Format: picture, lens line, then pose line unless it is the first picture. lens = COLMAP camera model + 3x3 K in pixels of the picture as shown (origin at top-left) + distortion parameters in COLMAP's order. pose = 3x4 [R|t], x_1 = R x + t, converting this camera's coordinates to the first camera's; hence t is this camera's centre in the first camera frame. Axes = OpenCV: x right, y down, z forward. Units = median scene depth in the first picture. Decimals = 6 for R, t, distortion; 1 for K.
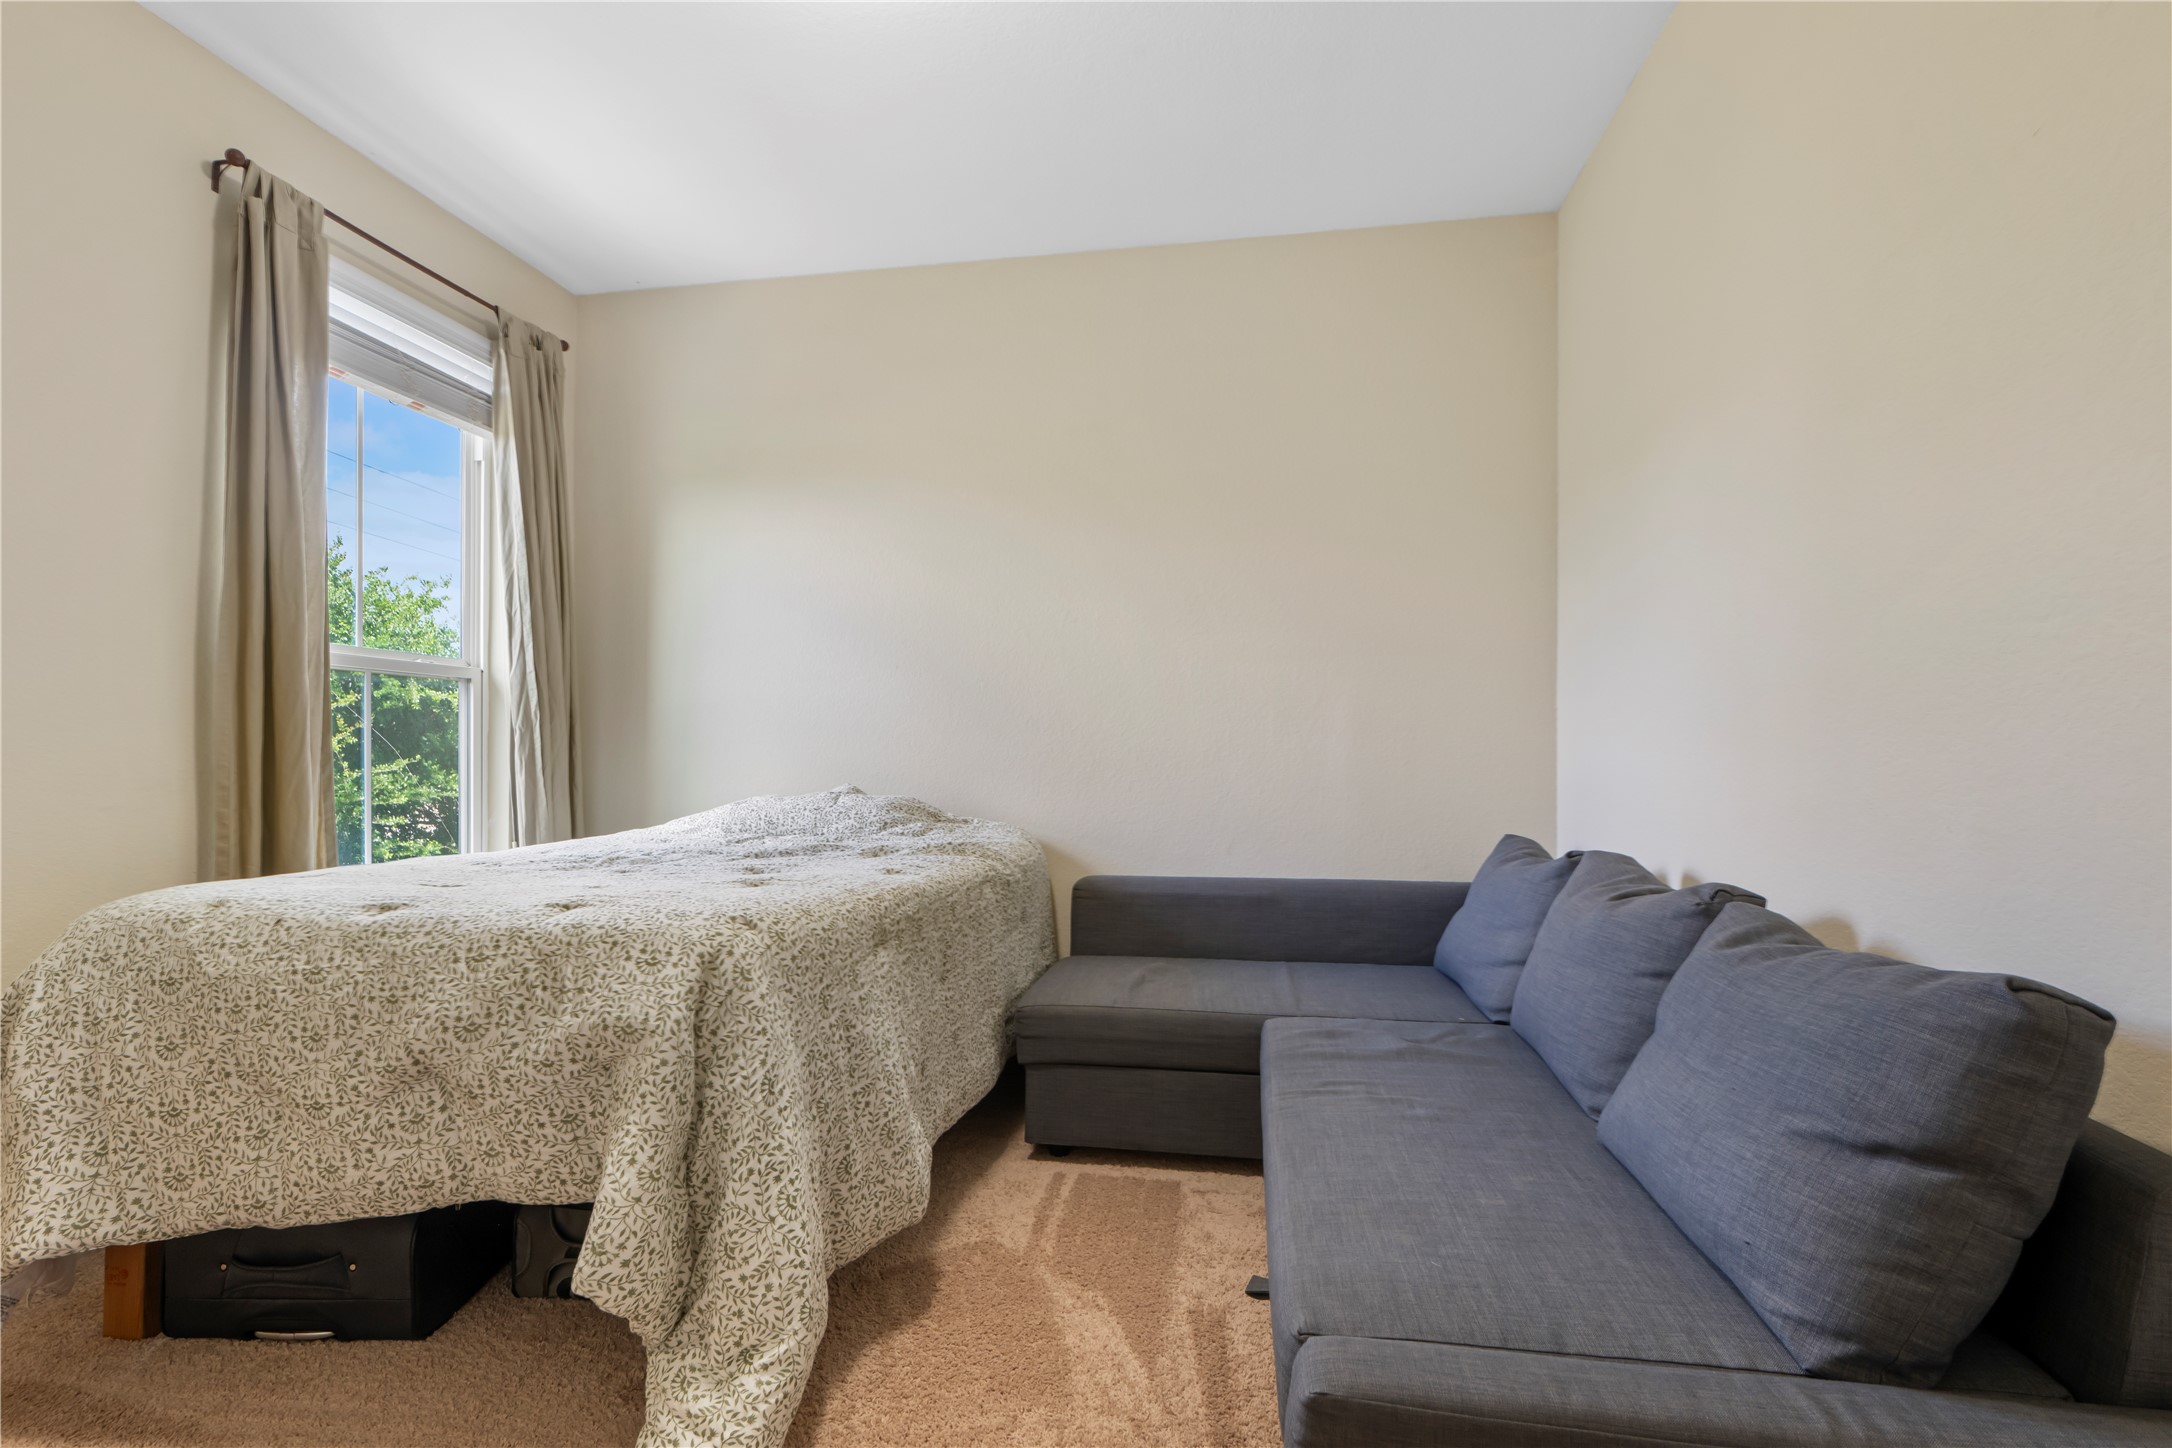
lens RADIAL K [[1007.0, 0, 1086.3], [0, 1007.0, 738.5], [0, 0, 1]] dist [0.001048, -0.003020]
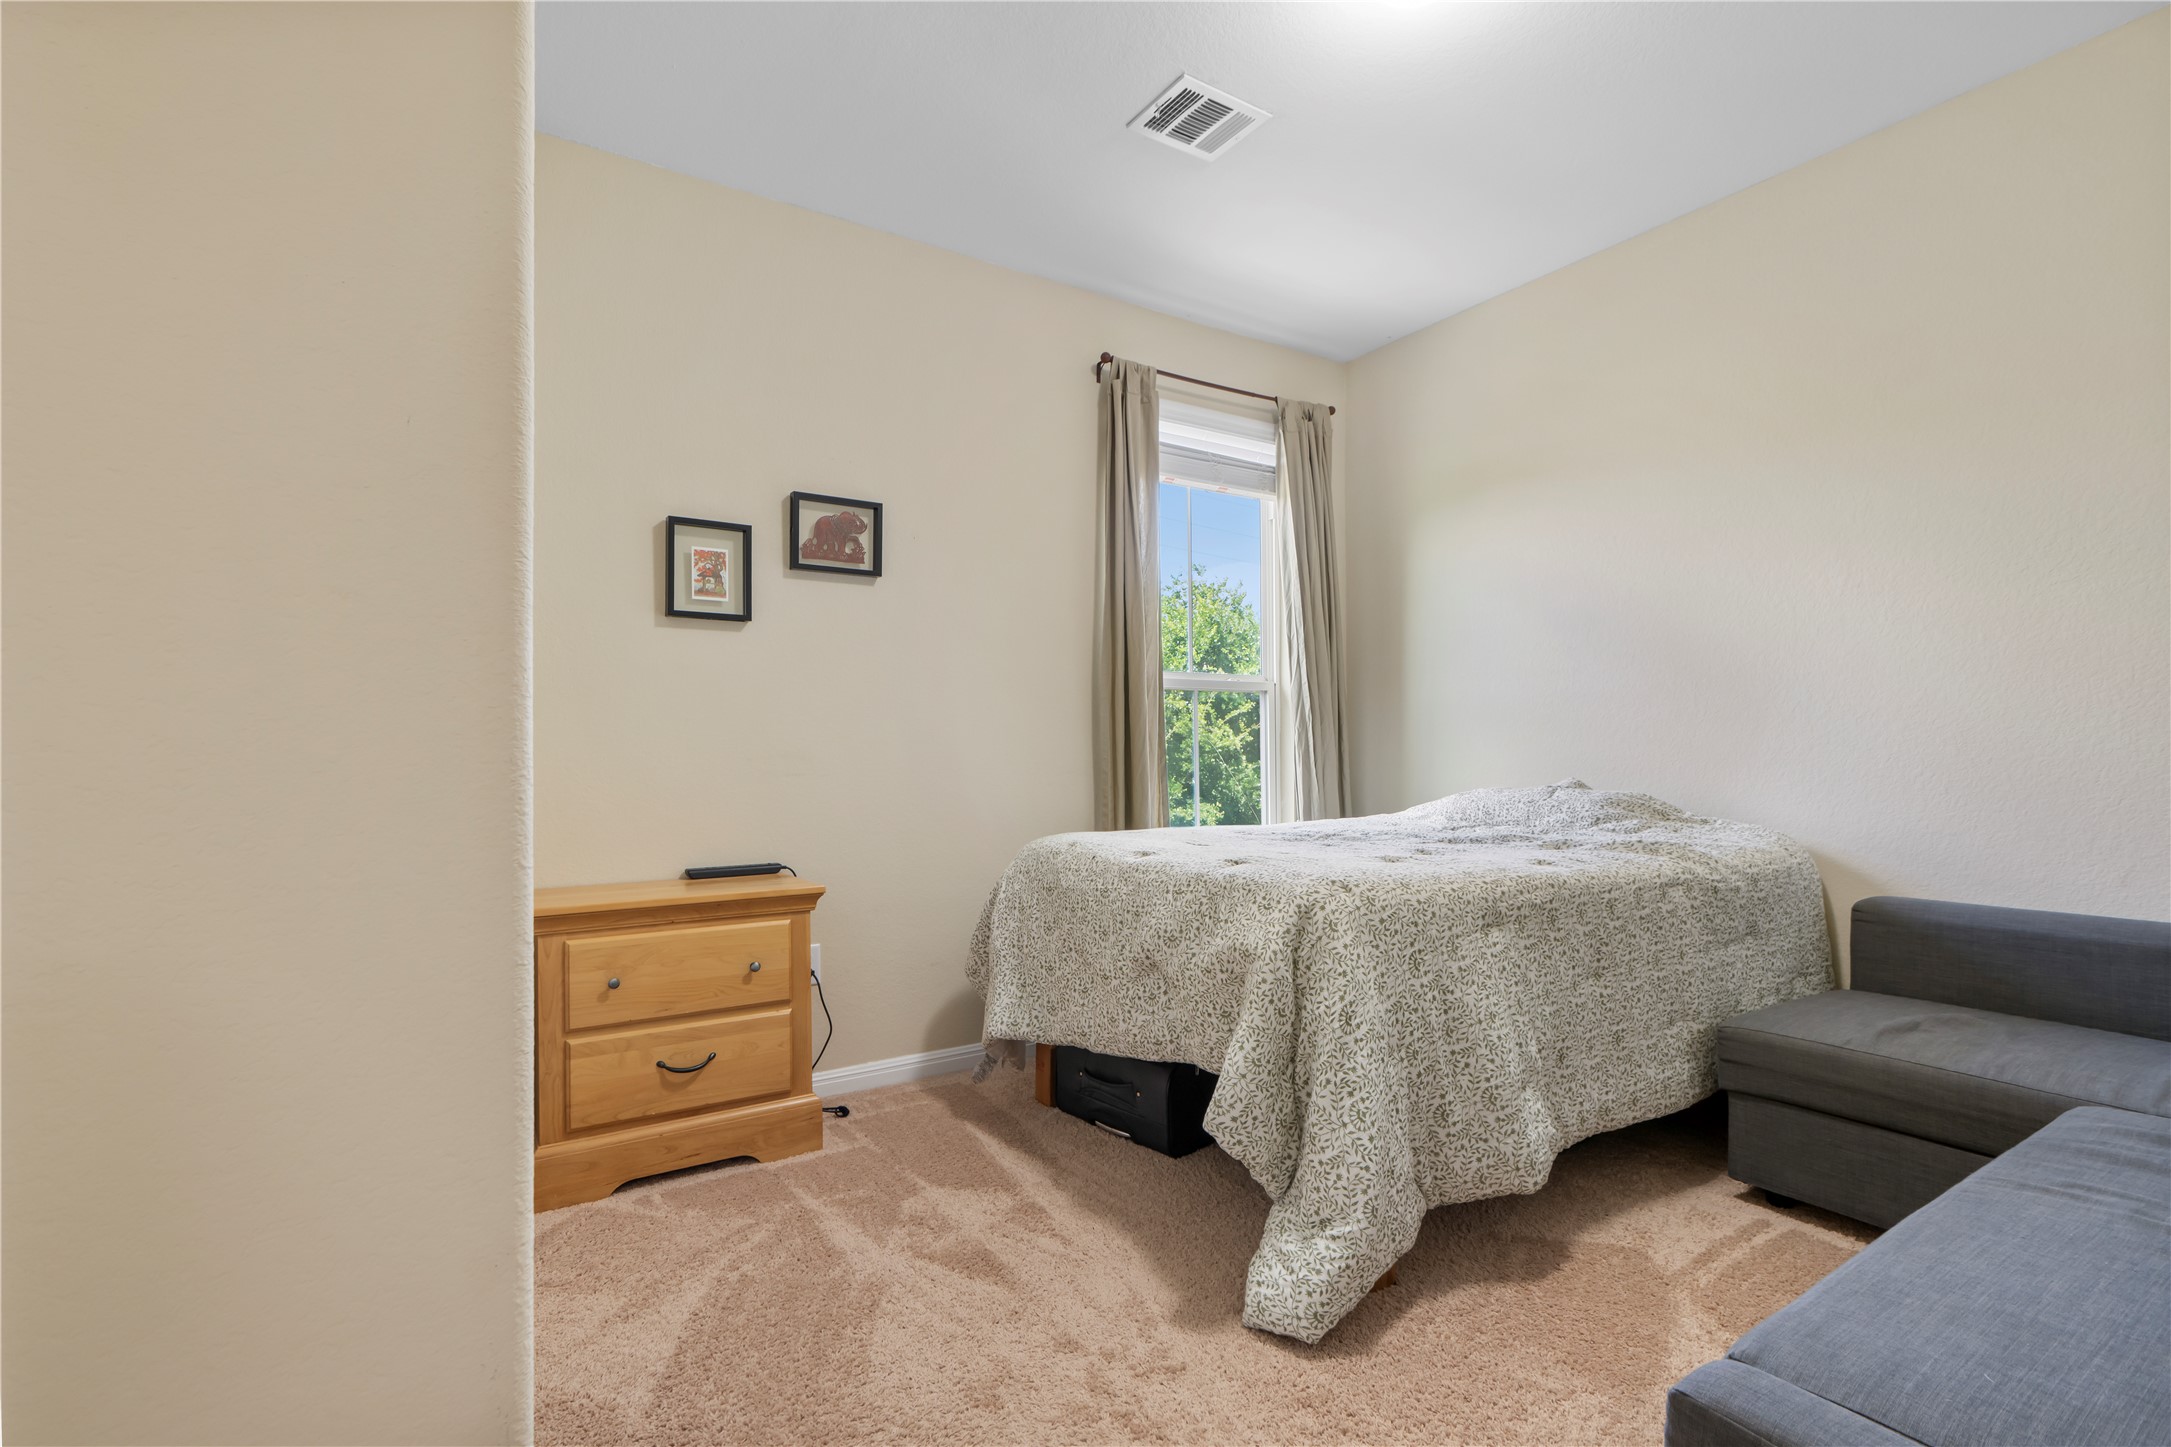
lens RADIAL K [[1006.6, 0, 1070.1], [0, 1006.6, 719.9], [0, 0, 1]] dist [0.001048, -0.003020]
pose [[0.660220, -0.023927, -0.750691, 0.328326], [0.015194, 0.999713, -0.018501, -0.003395], [0.750918, 0.000808, 0.660394, -0.060757]]
